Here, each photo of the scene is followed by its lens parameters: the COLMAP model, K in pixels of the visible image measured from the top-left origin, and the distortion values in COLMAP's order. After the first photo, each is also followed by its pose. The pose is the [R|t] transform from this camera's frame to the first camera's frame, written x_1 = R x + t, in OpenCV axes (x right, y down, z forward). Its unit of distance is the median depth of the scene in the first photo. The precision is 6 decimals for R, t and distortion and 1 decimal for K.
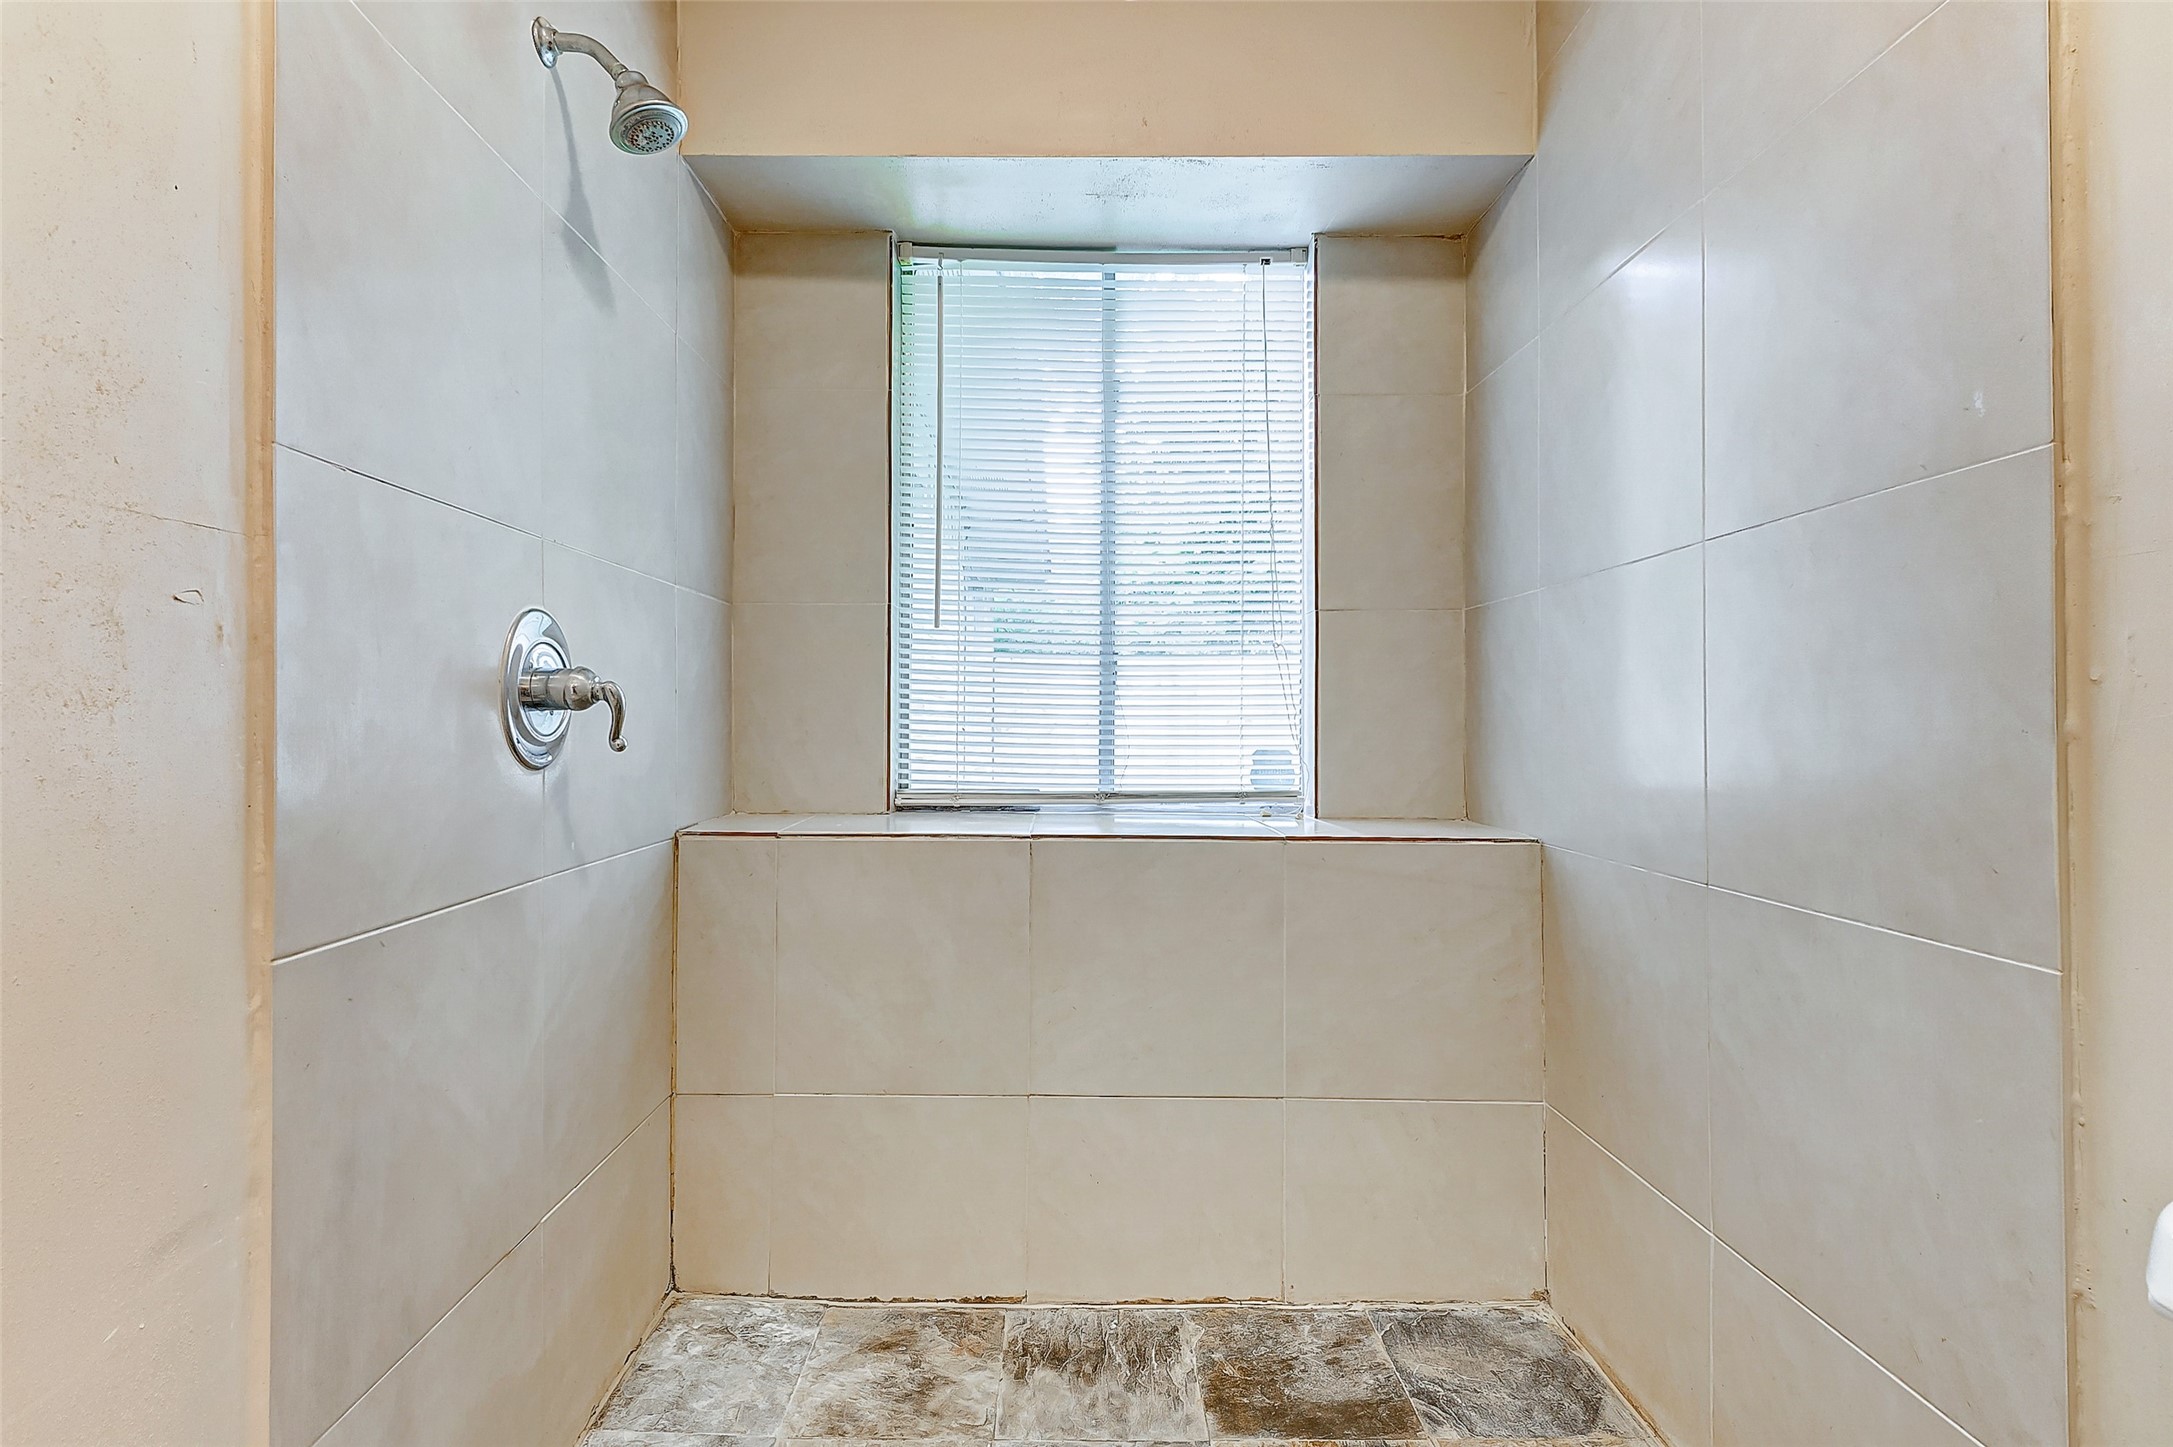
lens RADIAL K [[959.7, 0, 1069.9], [0, 959.7, 728.3], [0, 0, 1]] dist [0.009563, -0.000003]
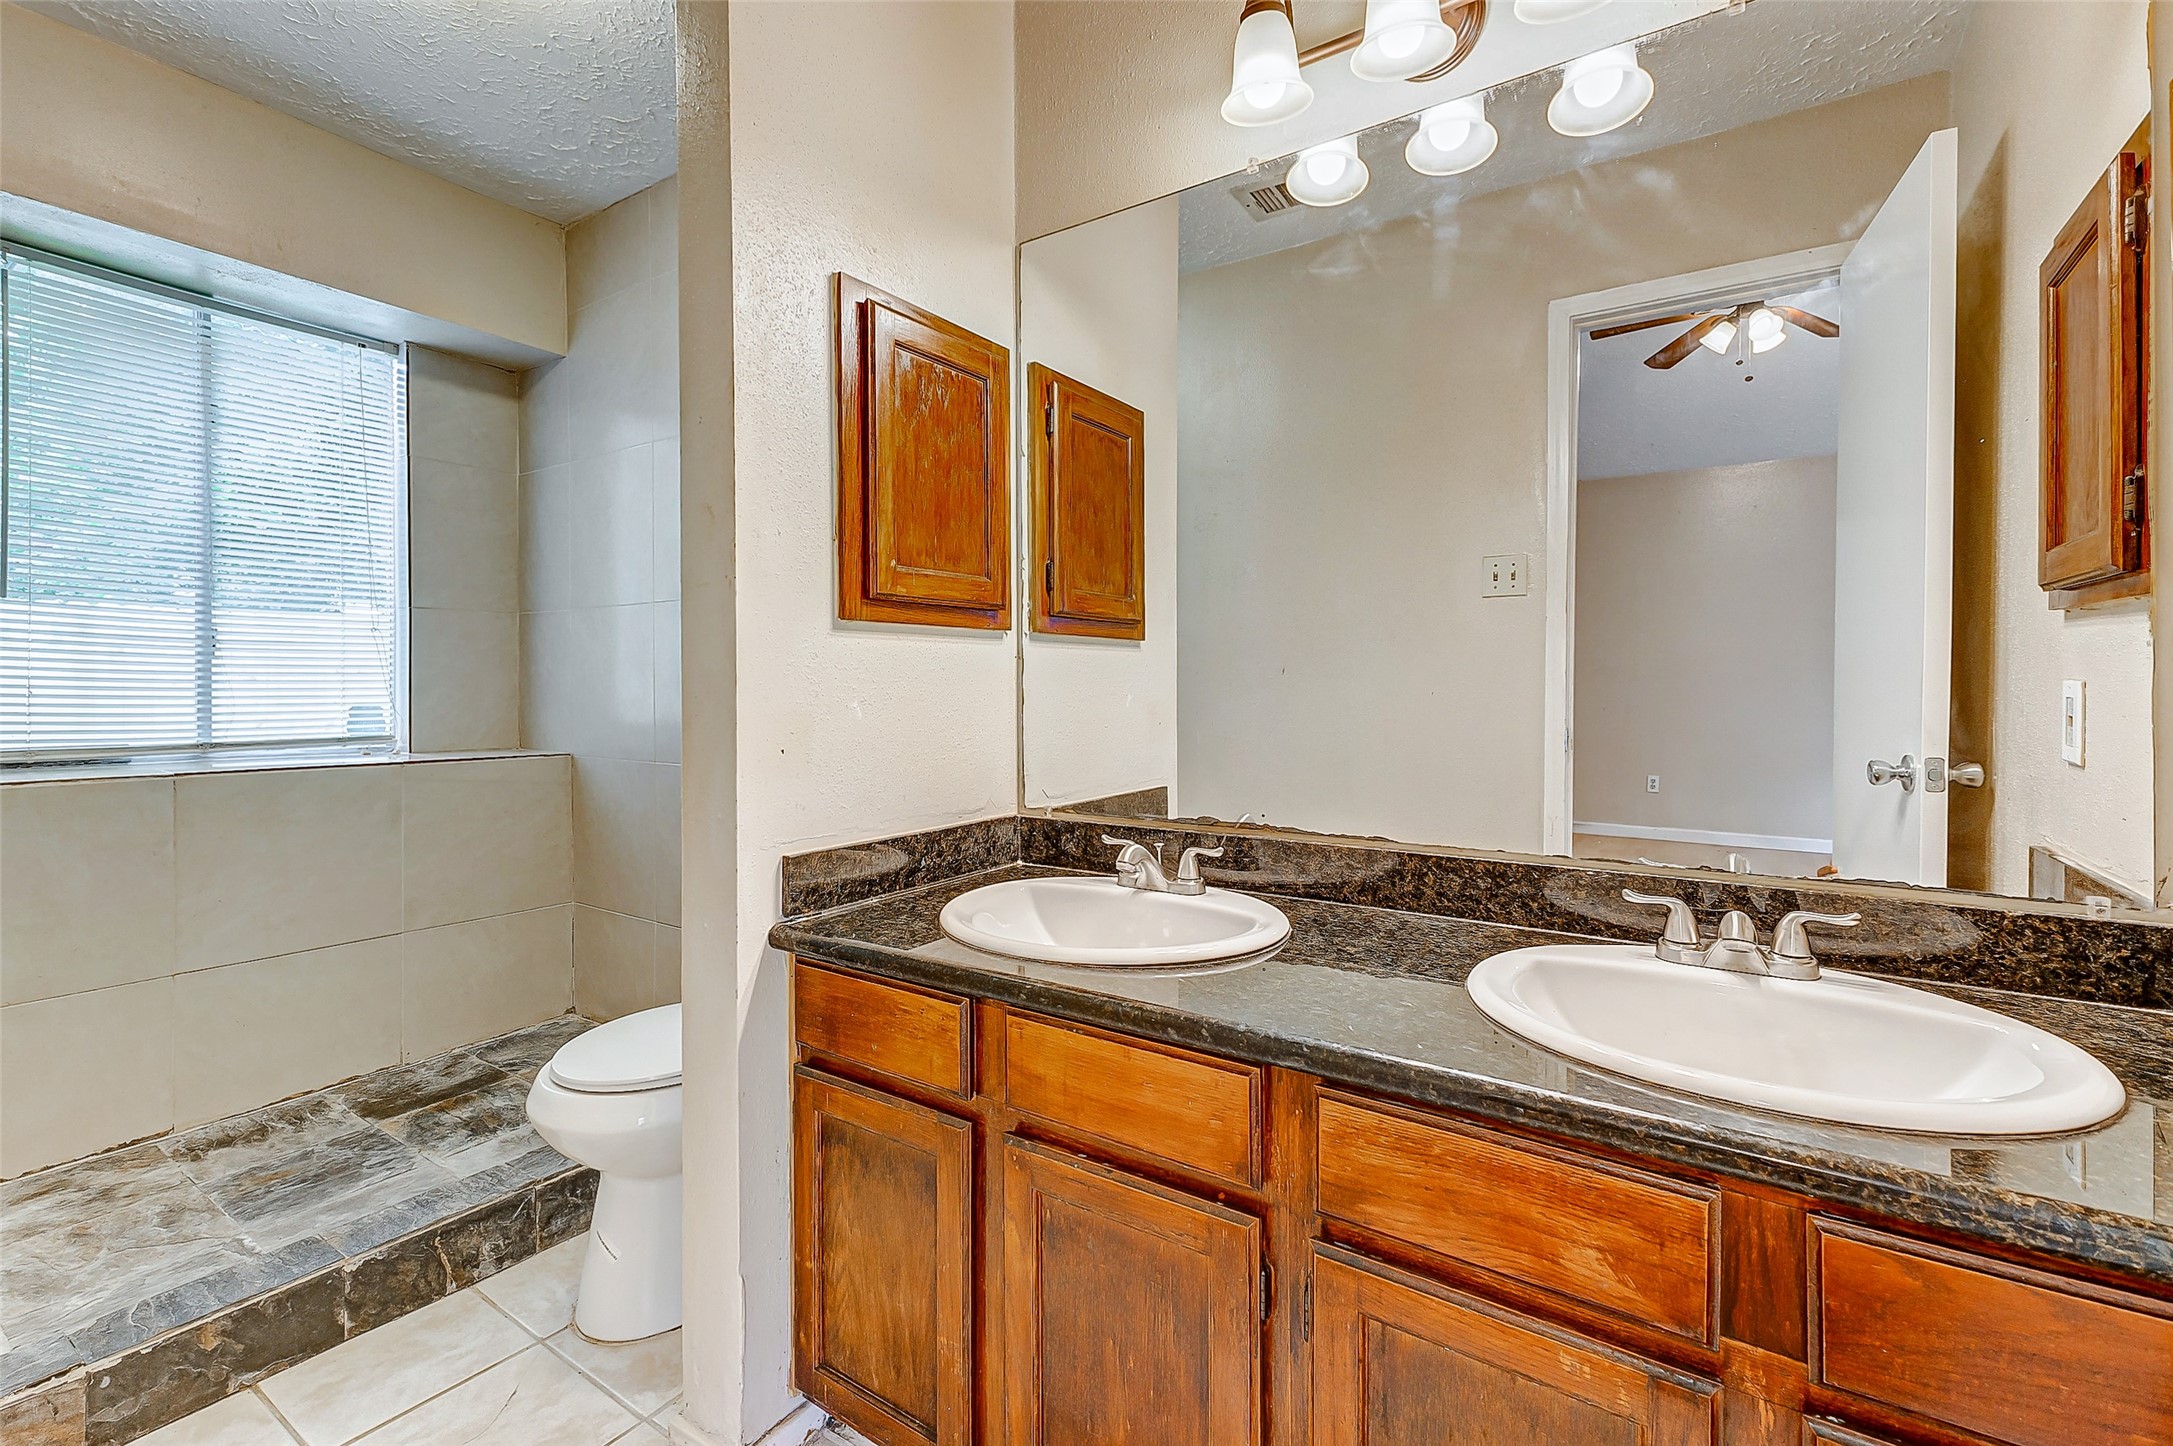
lens RADIAL K [[959.7, 0, 1076.8], [0, 959.7, 684.8], [0, 0, 1]] dist [0.009563, -0.000003]
pose [[0.566057, -0.003079, 0.824360, -0.400784], [-0.003187, 0.999977, 0.005923, -0.021134], [-0.824360, -0.005980, 0.566035, -0.693025]]
